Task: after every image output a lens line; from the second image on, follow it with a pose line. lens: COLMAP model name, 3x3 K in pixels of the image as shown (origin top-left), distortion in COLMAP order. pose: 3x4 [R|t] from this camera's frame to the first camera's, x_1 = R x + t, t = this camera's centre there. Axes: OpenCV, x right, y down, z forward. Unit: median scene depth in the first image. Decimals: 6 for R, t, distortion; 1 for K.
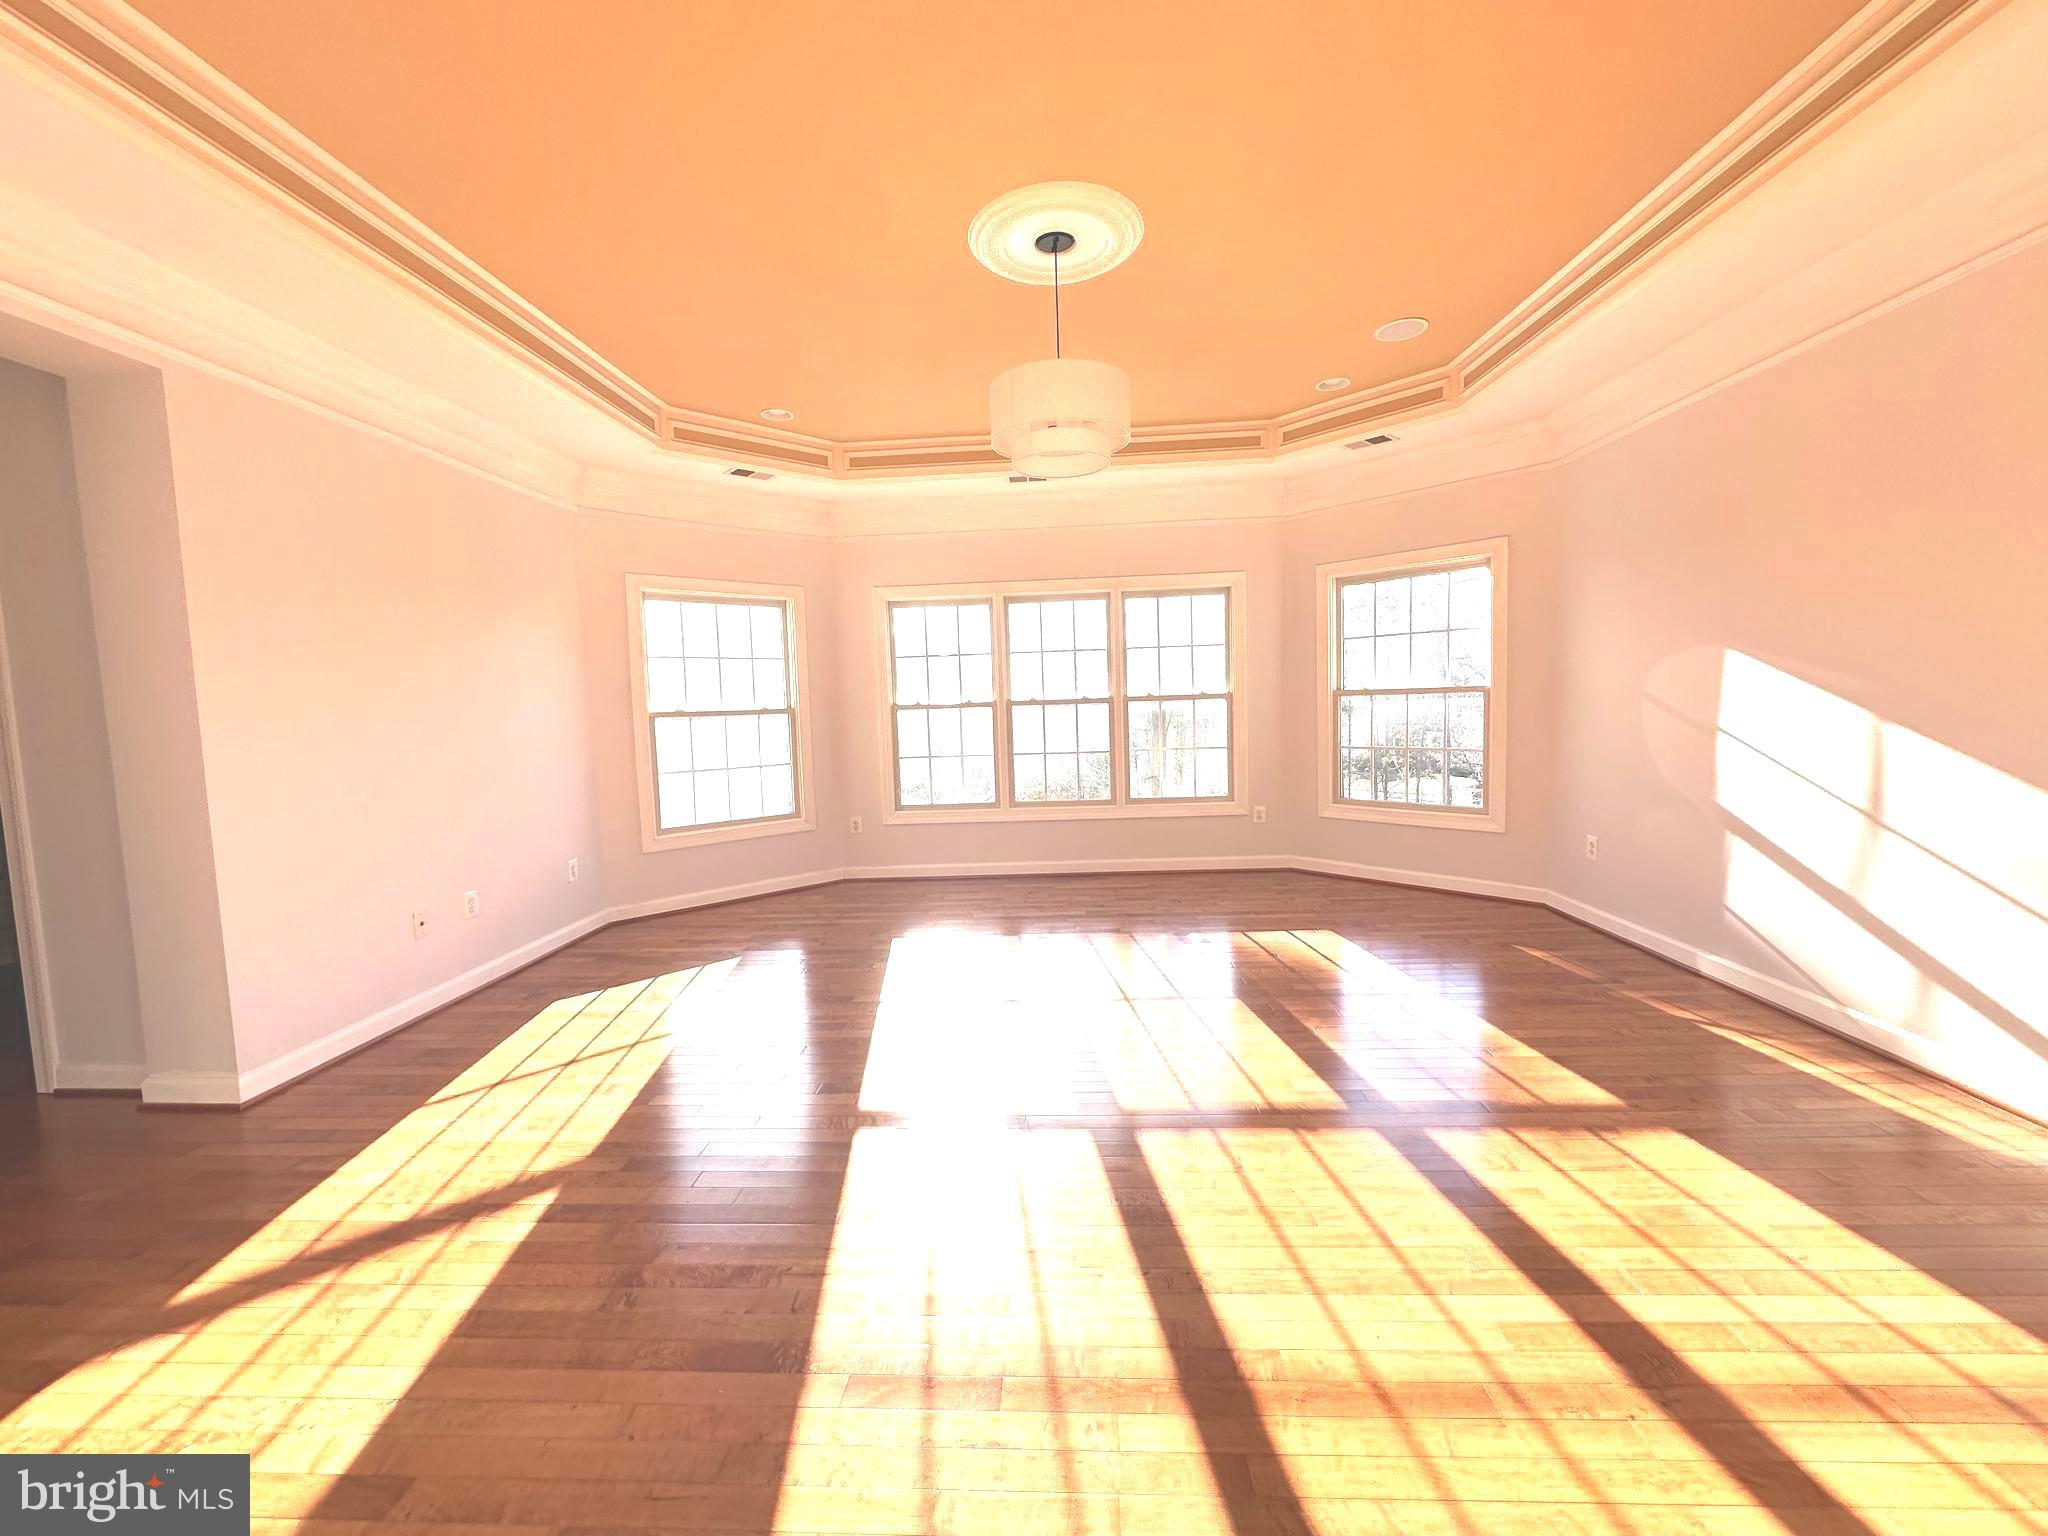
lens RADIAL K [[812.3, 0, 1016.8], [0, 812.3, 762.7], [0, 0, 1]] dist [-0.002248, 0.000665]
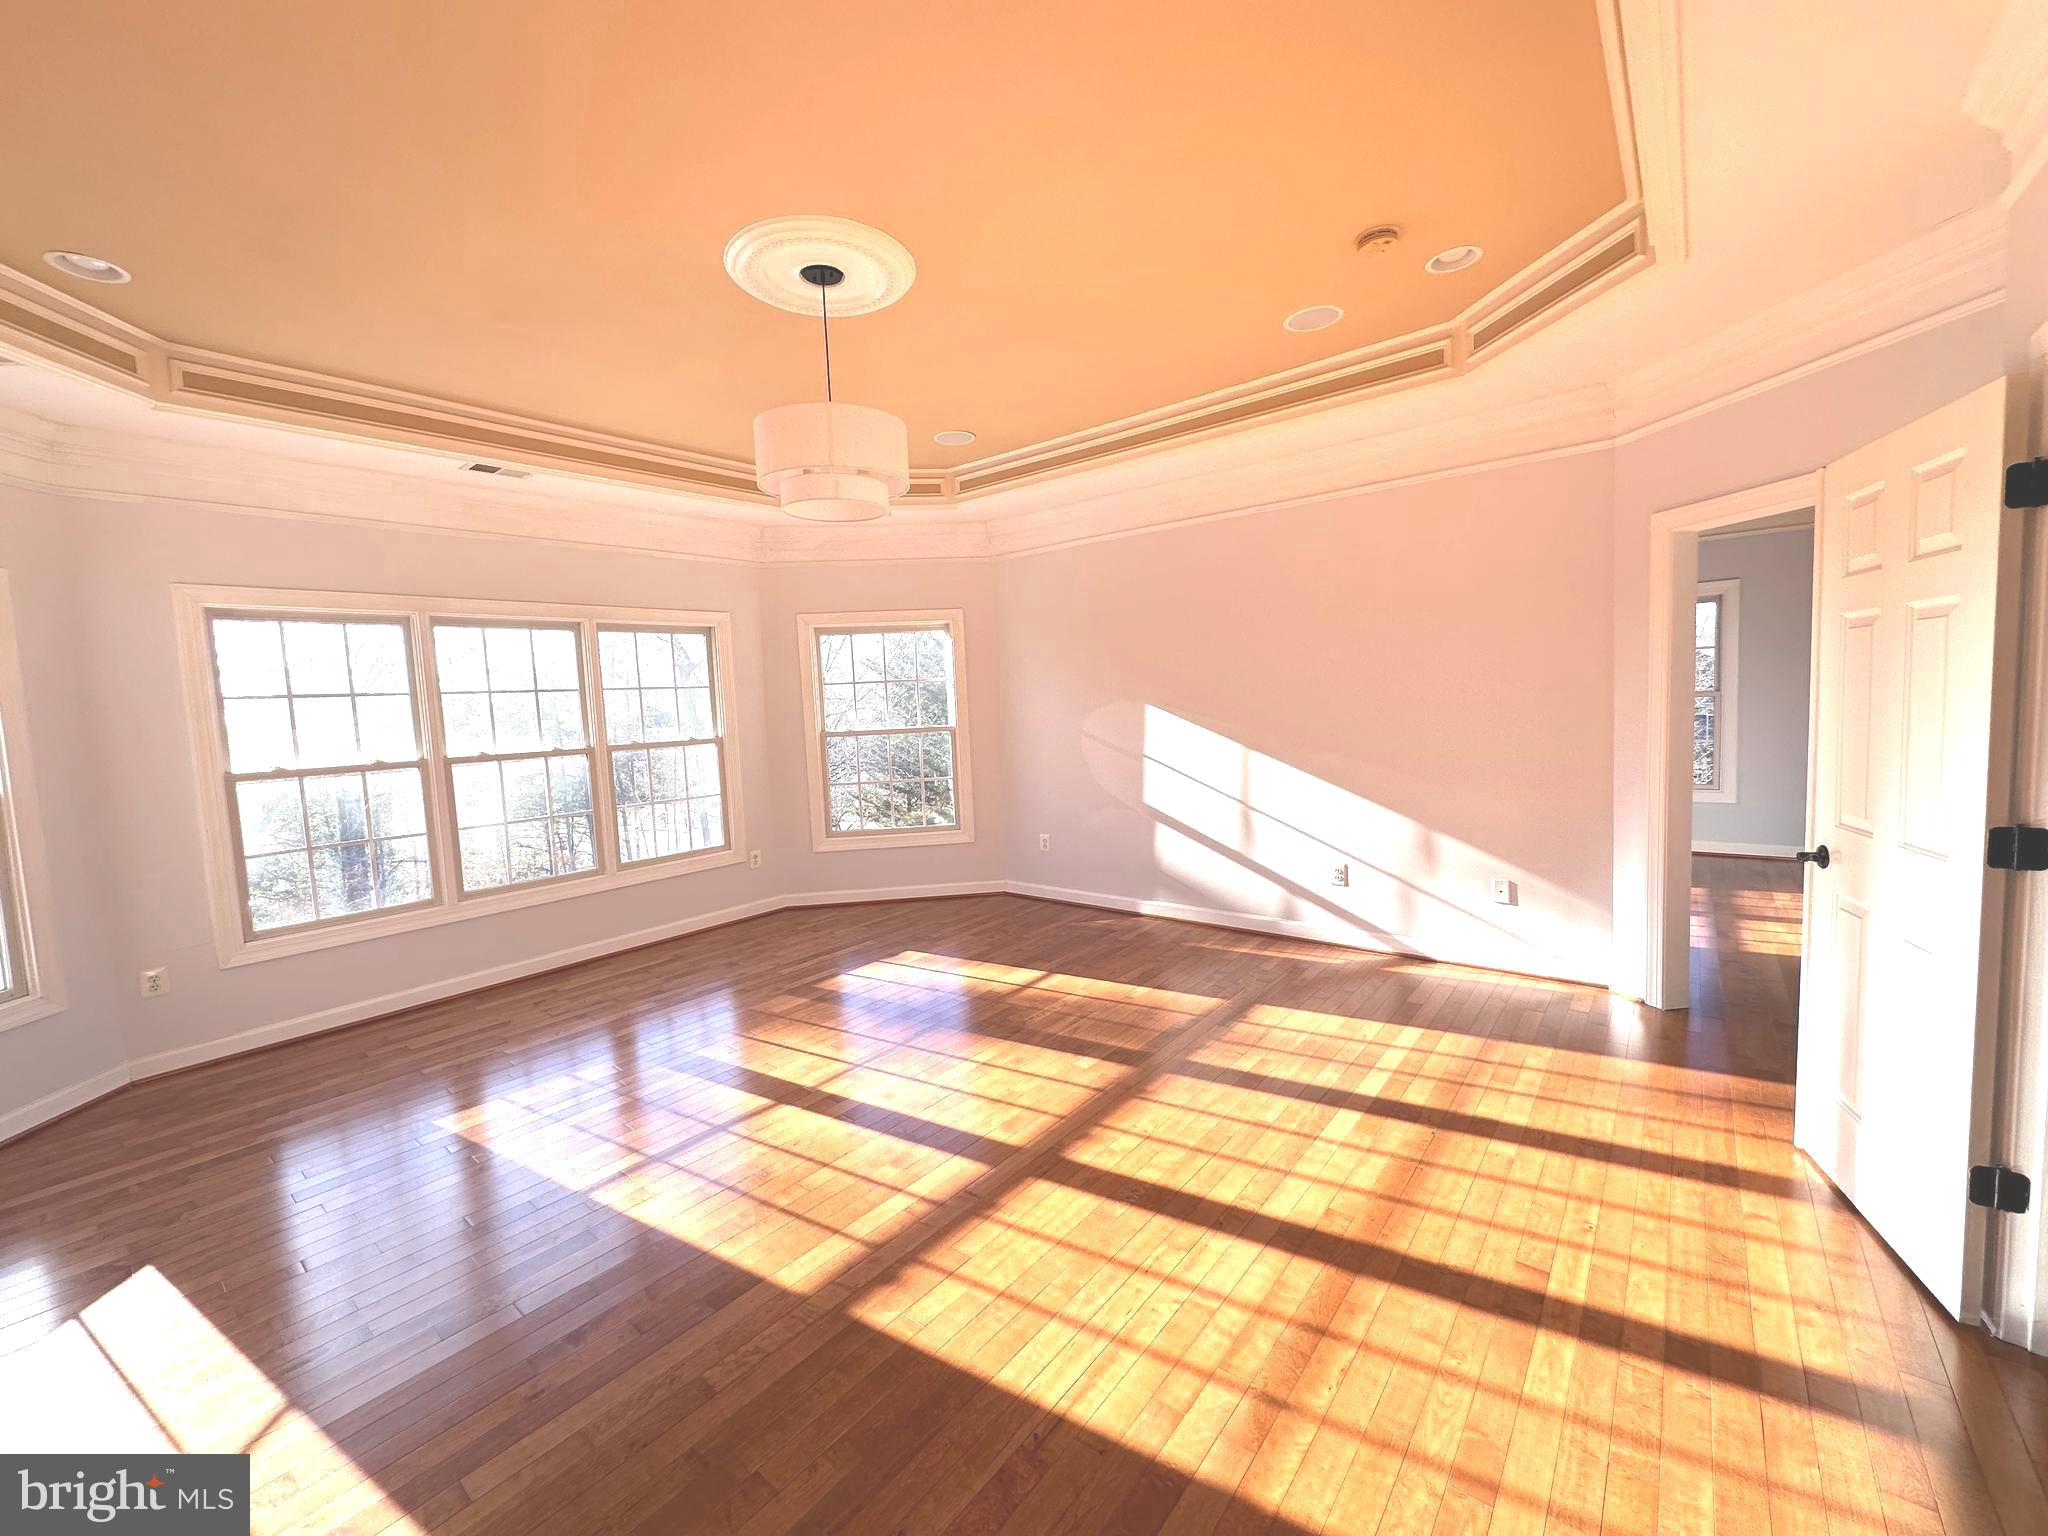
lens RADIAL K [[812.3, 0, 1030.1], [0, 812.3, 767.8], [0, 0, 1]] dist [-0.002248, 0.000665]
pose [[0.589272, -0.064386, 0.805365, -0.361645], [0.084486, 0.996265, 0.017831, -0.044528], [-0.803505, 0.057535, 0.592511, 0.171848]]
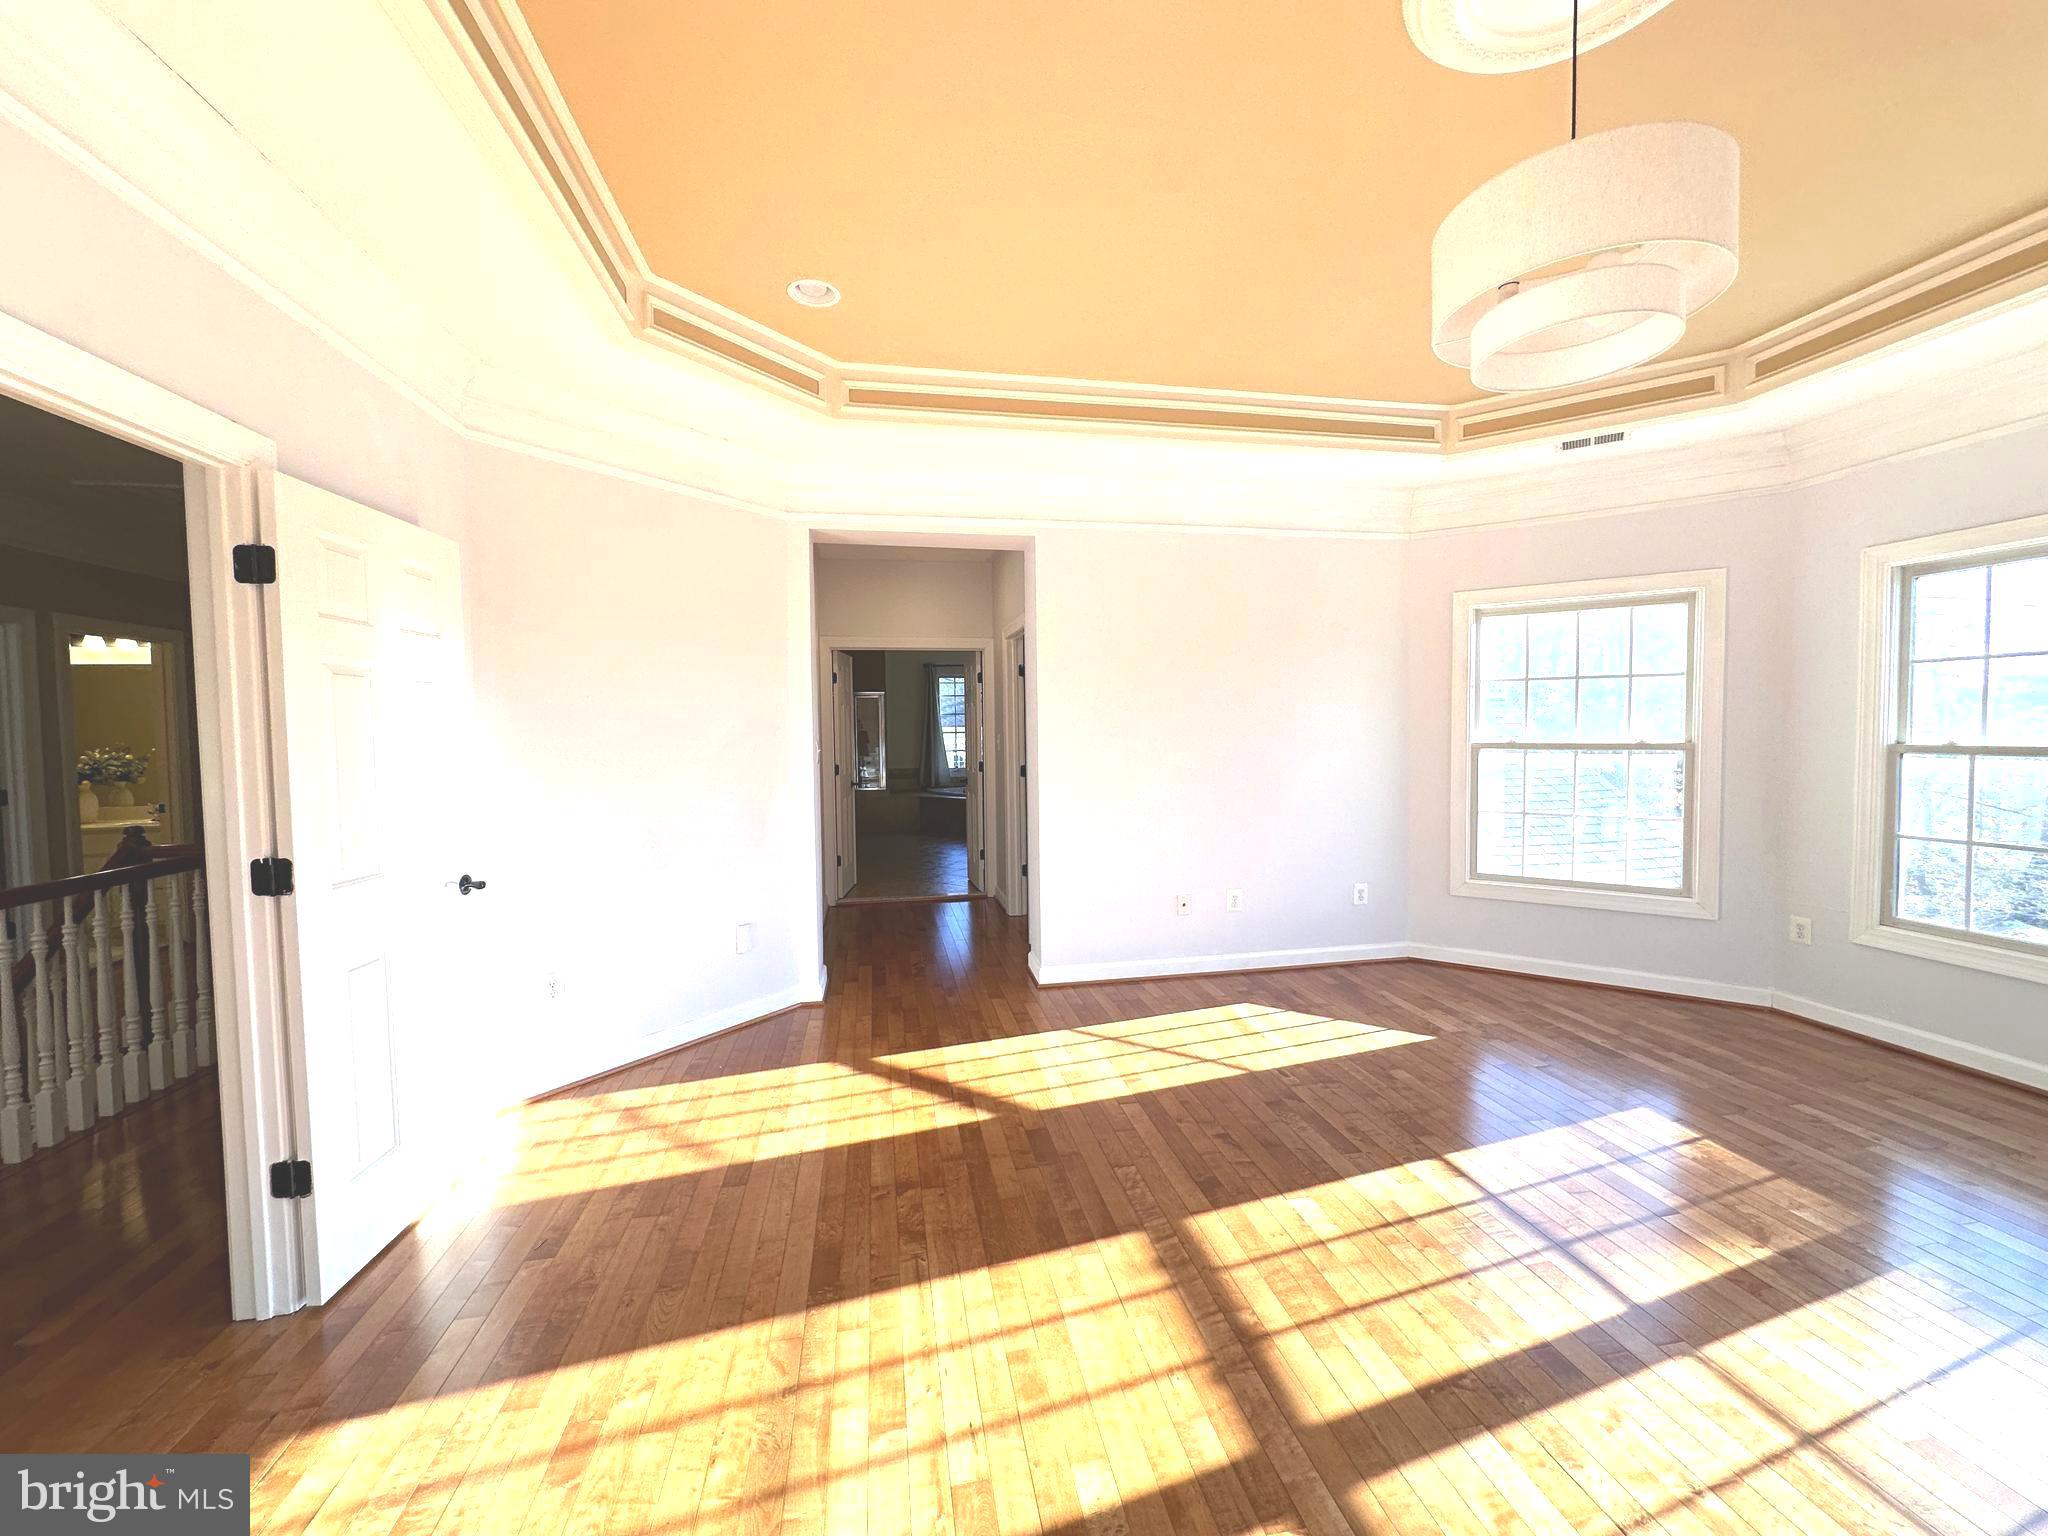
lens RADIAL K [[812.3, 0, 1022.5], [0, 812.3, 770.6], [0, 0, 1]] dist [-0.002248, 0.000665]
pose [[0.243638, 0.084329, -0.966193, 0.322645], [-0.065831, 0.995353, 0.070274, -0.065904], [0.967629, 0.046484, 0.248057, 0.315043]]
